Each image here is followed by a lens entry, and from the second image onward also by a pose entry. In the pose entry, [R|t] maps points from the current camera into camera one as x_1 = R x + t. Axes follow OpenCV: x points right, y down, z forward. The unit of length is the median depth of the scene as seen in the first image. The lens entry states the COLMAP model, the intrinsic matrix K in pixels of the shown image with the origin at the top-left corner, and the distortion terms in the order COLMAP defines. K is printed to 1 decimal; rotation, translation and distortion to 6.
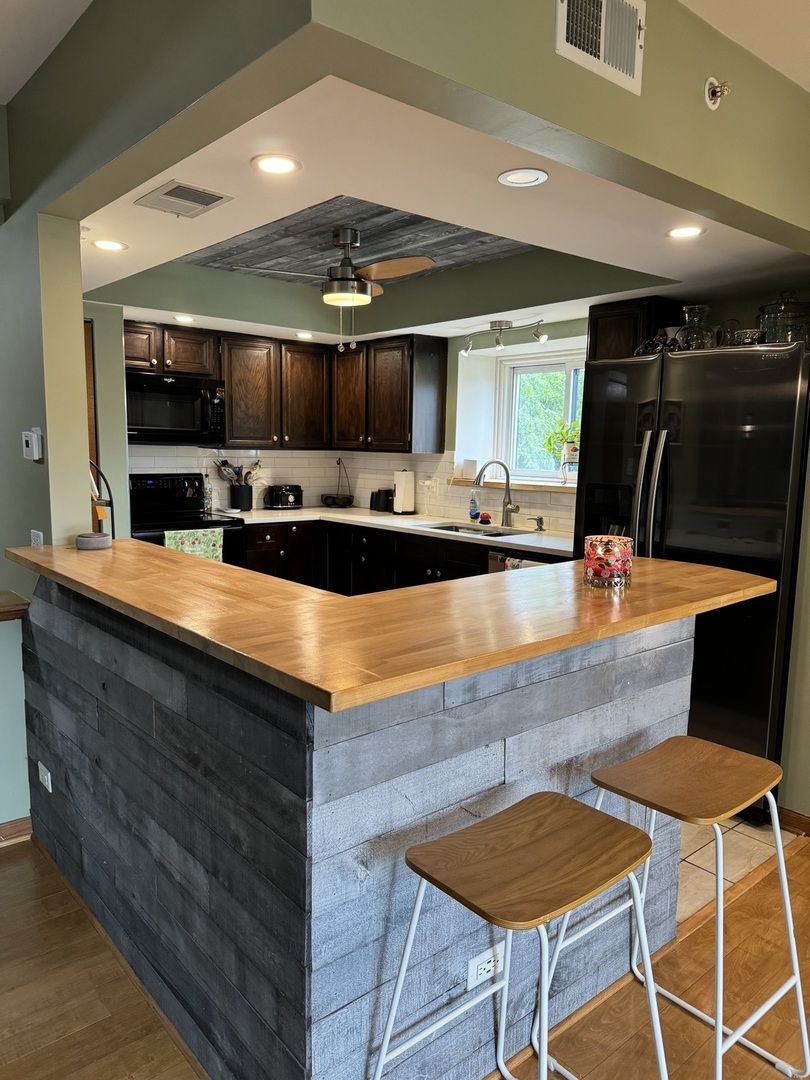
lens RADIAL K [[759.8, 0, 405.6], [0, 759.8, 539.4], [0, 0, 1]] dist [0.060864, -0.065077]
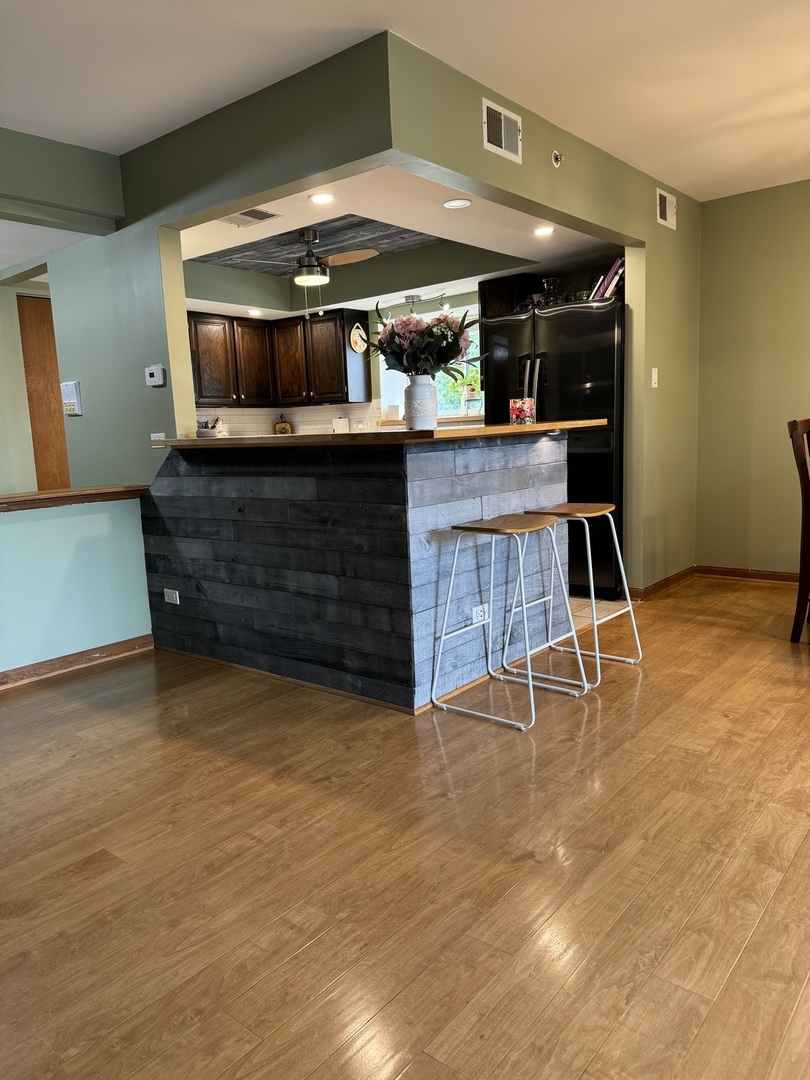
lens RADIAL K [[759.8, 0, 410.0], [0, 759.8, 541.5], [0, 0, 1]] dist [0.060864, -0.065077]
pose [[0.981759, -0.082436, 0.171326, -0.215073], [0.079945, 0.996570, 0.021401, 0.173094], [-0.172503, -0.007314, 0.984982, -0.488447]]
